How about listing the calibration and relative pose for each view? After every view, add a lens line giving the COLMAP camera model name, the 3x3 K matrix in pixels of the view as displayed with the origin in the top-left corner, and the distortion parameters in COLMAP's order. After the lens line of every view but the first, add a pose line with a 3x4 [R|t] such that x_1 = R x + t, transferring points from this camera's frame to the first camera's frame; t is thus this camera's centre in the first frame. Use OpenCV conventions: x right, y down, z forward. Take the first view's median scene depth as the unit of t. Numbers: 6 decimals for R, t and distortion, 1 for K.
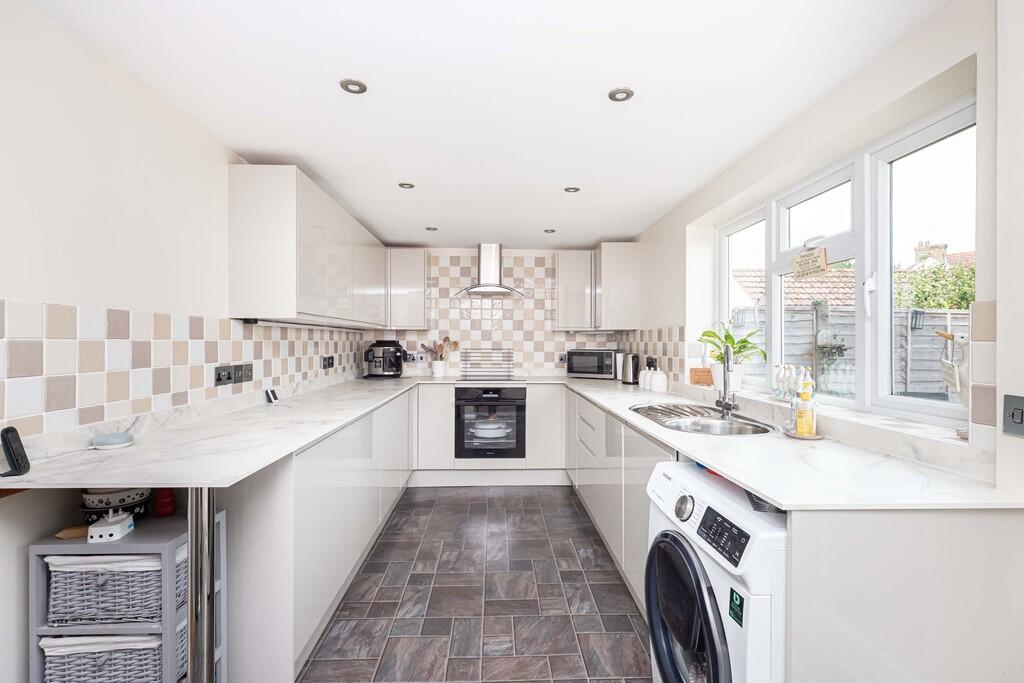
lens RADIAL K [[465.8, 0, 512.2], [0, 465.8, 340.8], [0, 0, 1]] dist [-0.002854, -0.000117]
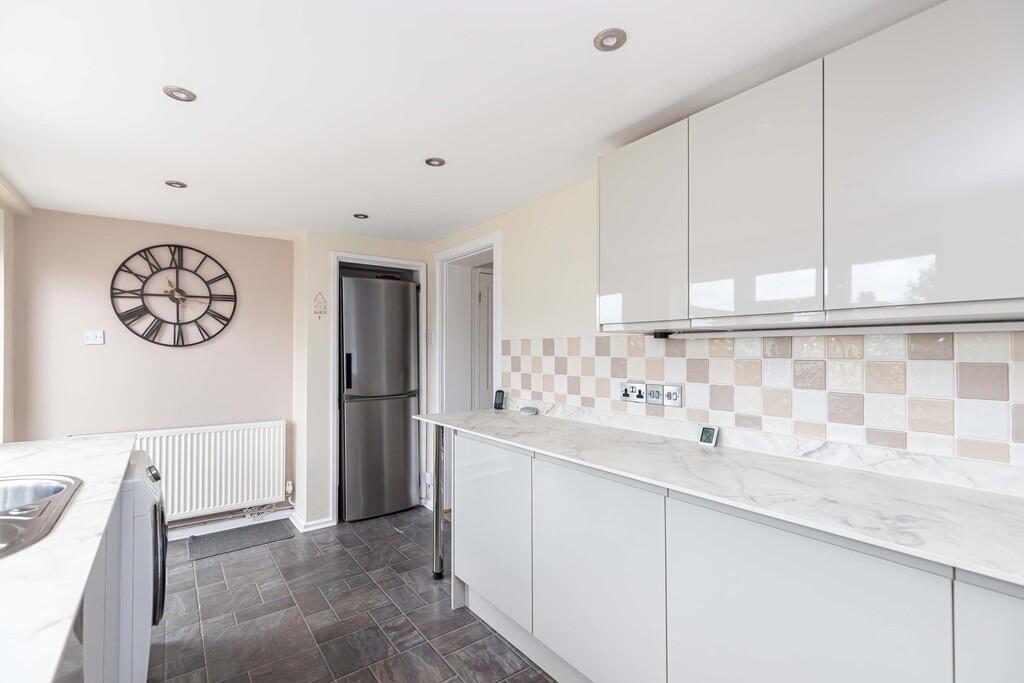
lens RADIAL K [[465.8, 0, 506.5], [0, 465.8, 349.4], [0, 0, 1]] dist [-0.002854, -0.000117]
pose [[-0.829625, -0.007364, -0.558272, 0.188503], [-0.002106, 0.999947, -0.010060, -0.007176], [0.558316, -0.007170, -0.829597, 1.945726]]
